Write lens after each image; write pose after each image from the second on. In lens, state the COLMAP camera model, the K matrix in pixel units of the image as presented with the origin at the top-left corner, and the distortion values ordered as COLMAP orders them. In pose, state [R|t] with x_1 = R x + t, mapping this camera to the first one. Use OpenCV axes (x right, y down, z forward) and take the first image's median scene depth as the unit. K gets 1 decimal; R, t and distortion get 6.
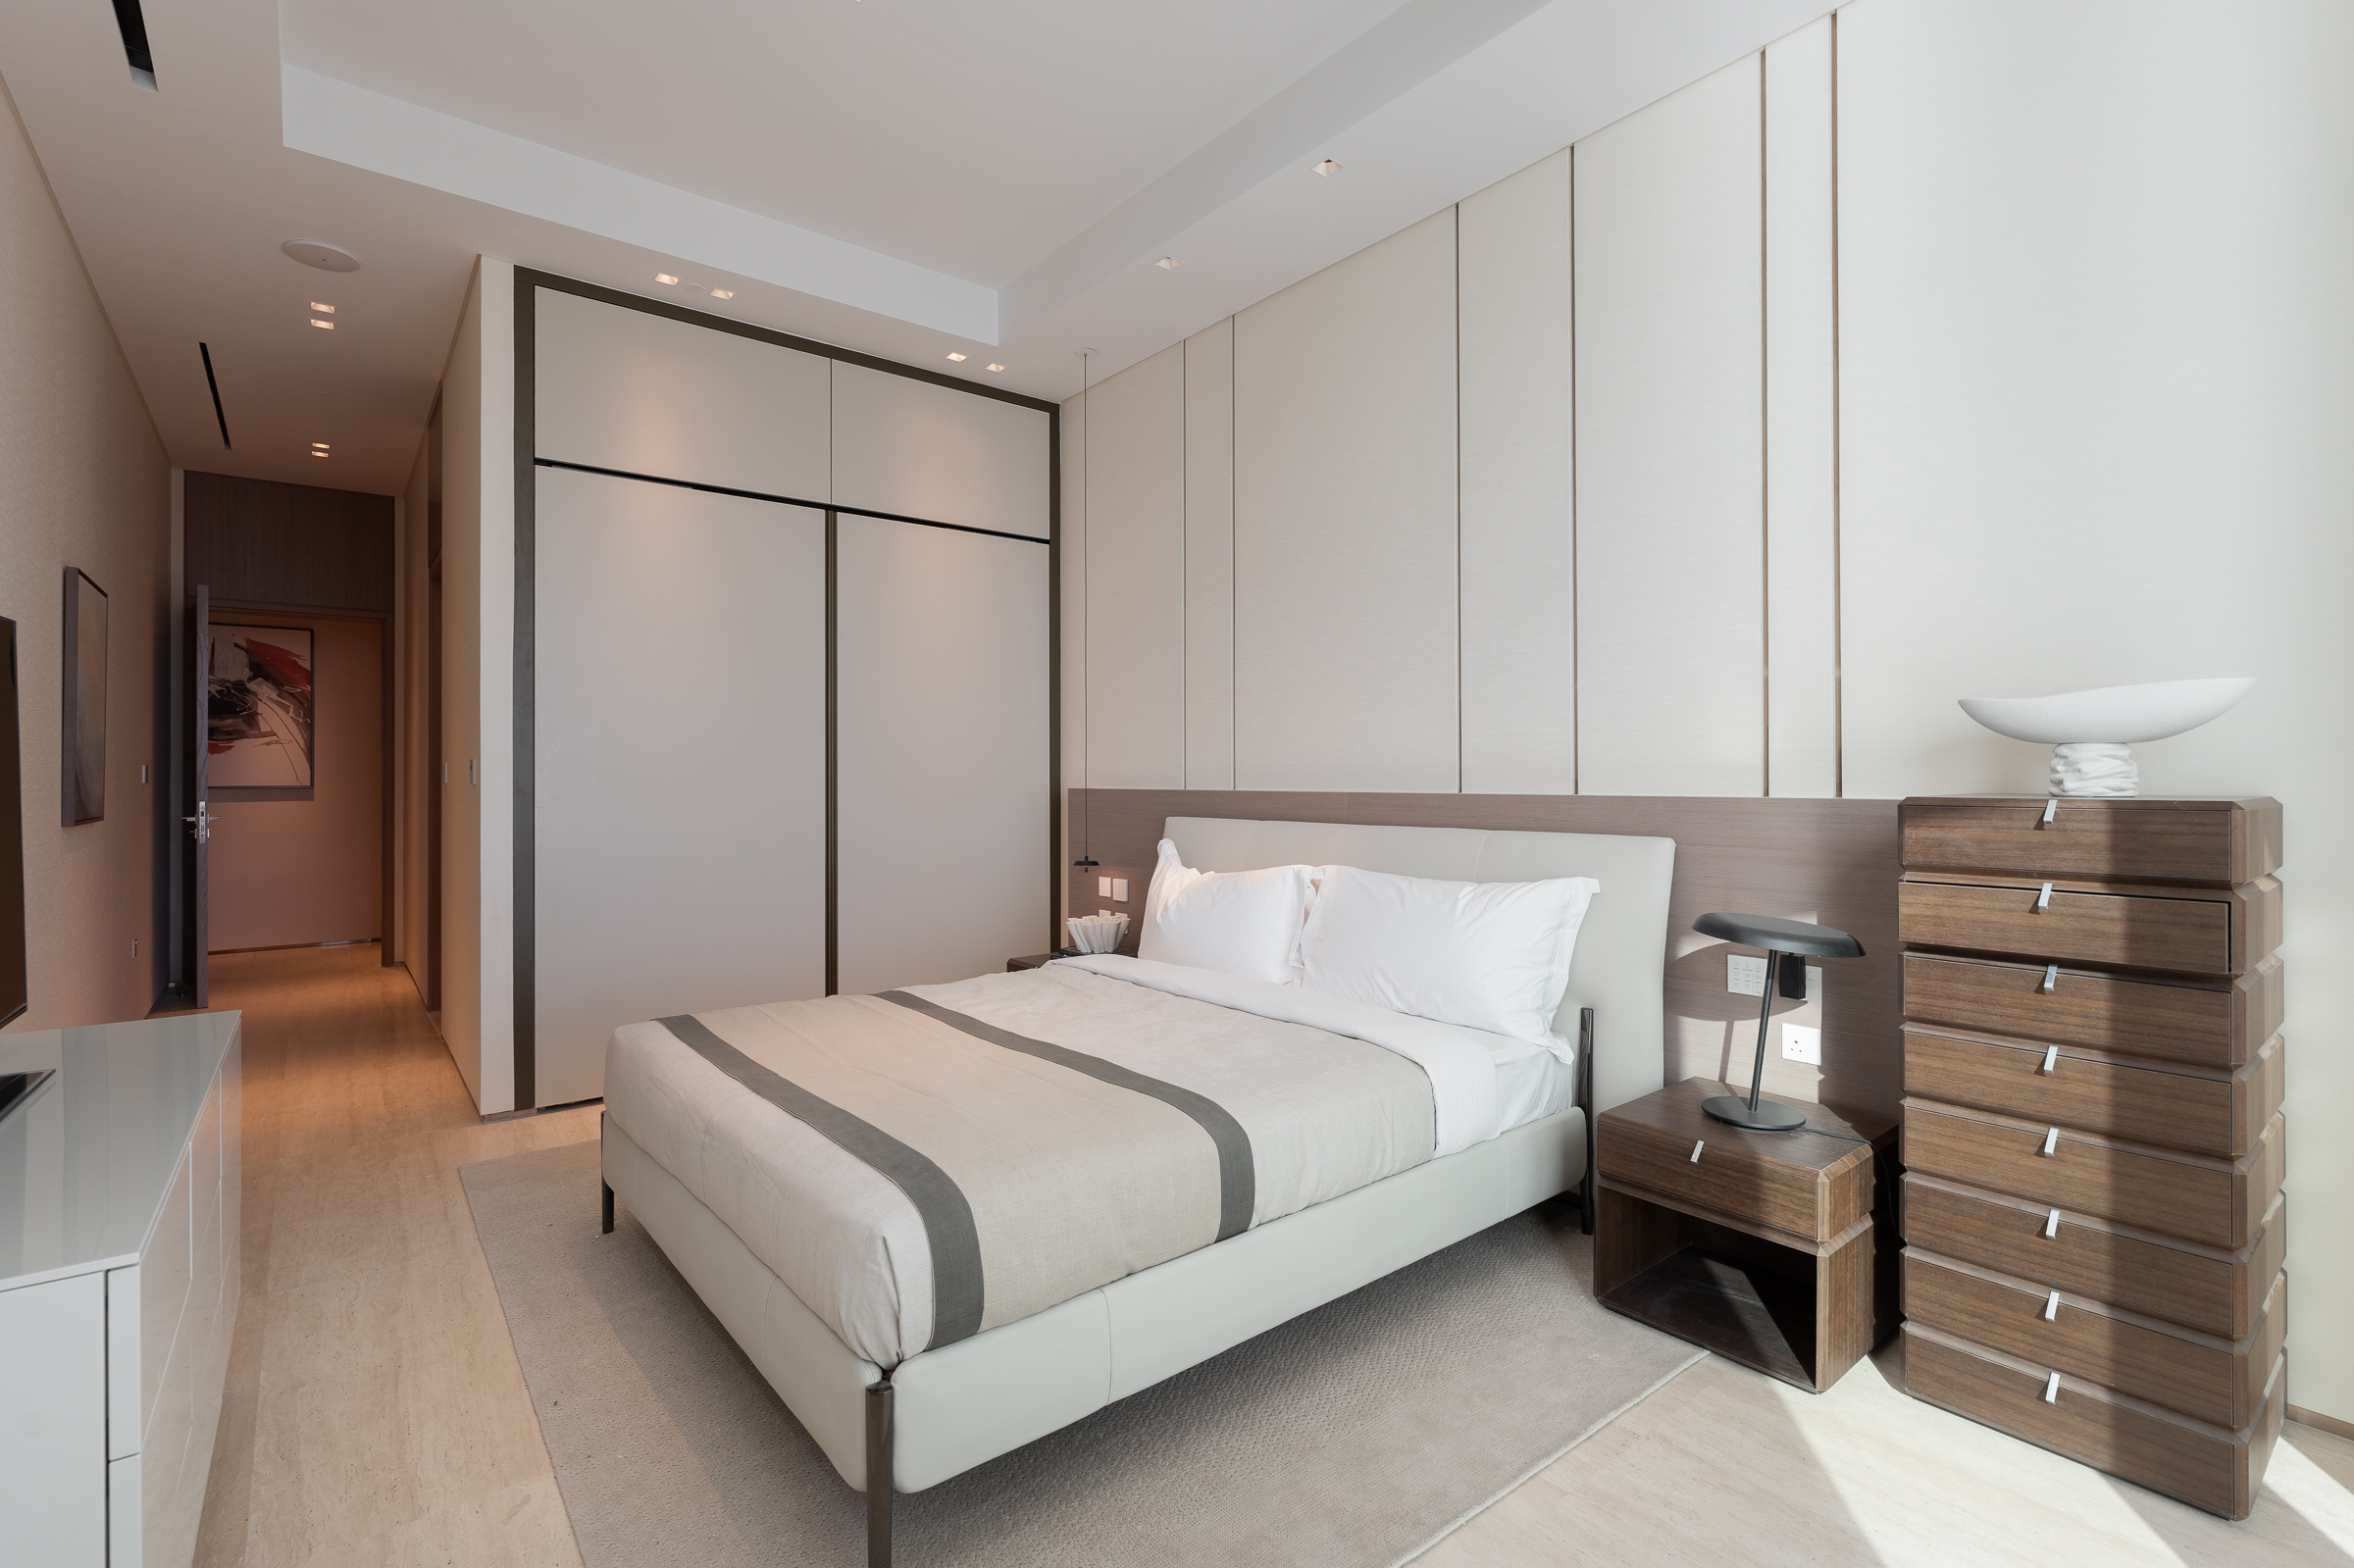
lens RADIAL K [[1061.1, 0, 1177.0], [0, 1061.1, 784.0], [0, 0, 1]] dist [0.000292, 0.000089]
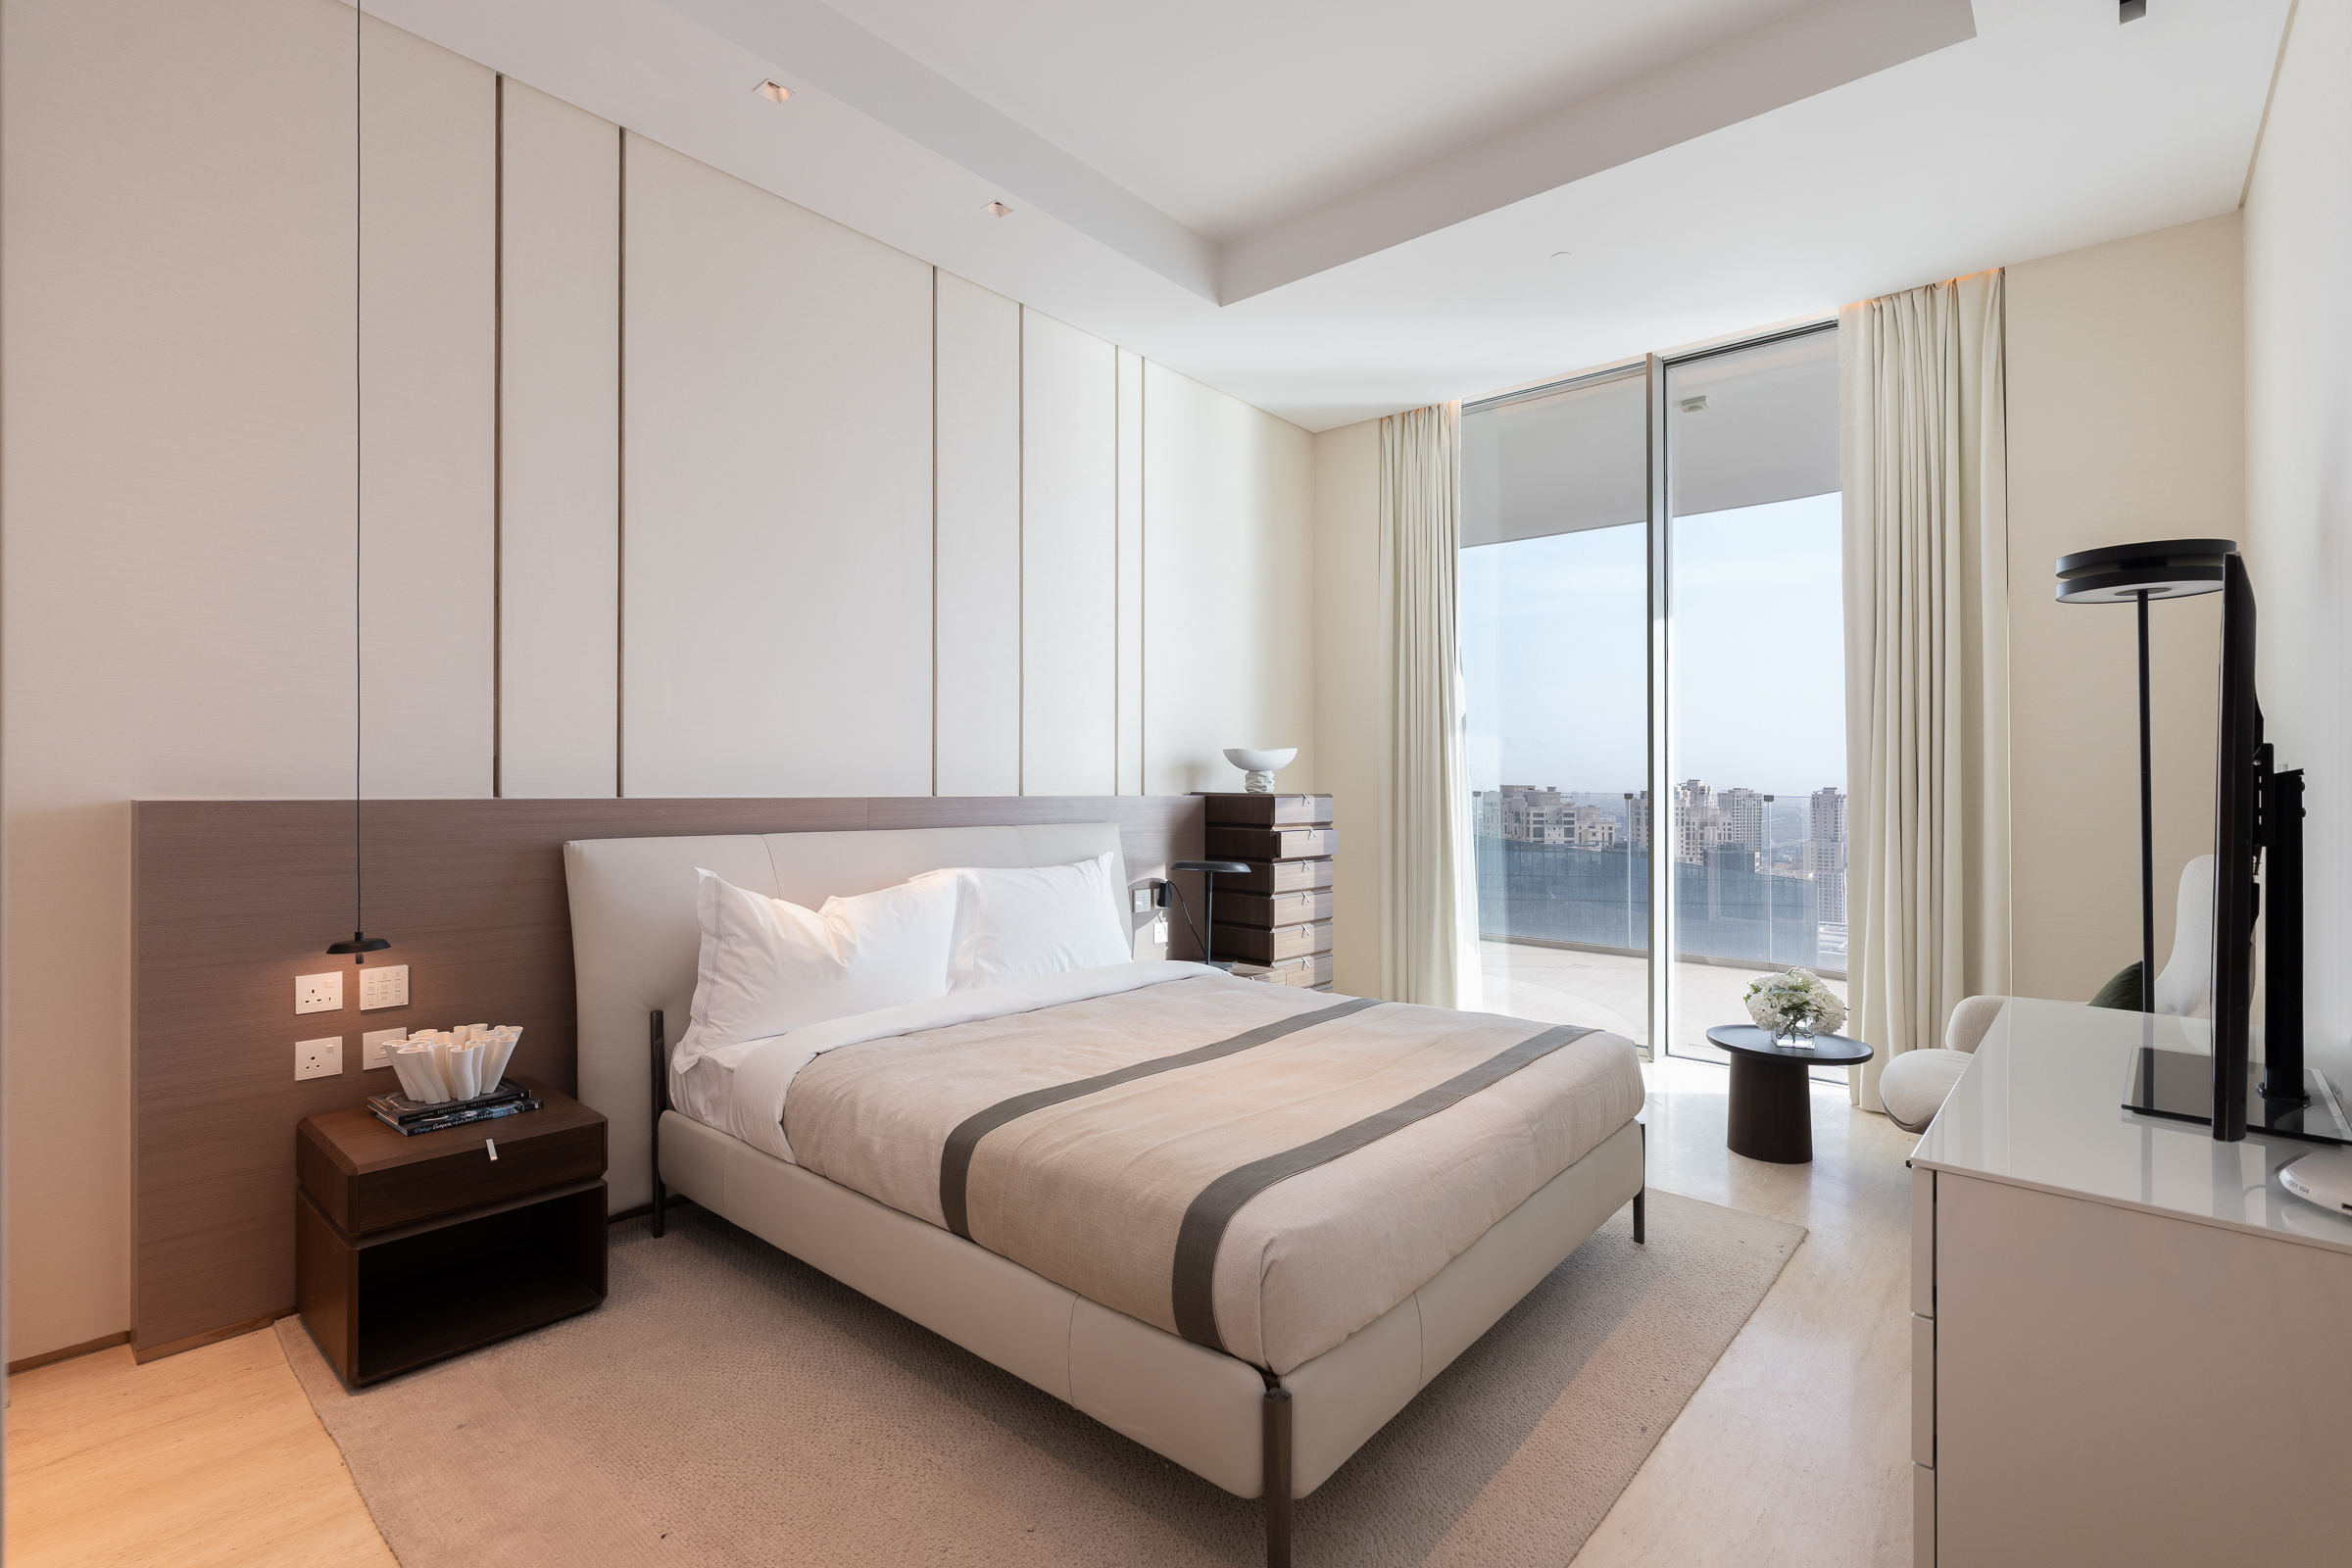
lens RADIAL K [[1060.3, 0, 1176.0], [0, 1060.3, 784.0], [0, 0, 1]] dist [0.000292, 0.000089]
pose [[-0.171640, 0.001240, 0.985159, -0.909841], [-0.002533, 0.999995, -0.001700, -0.002676], [-0.985156, -0.002787, -0.171636, 0.982839]]
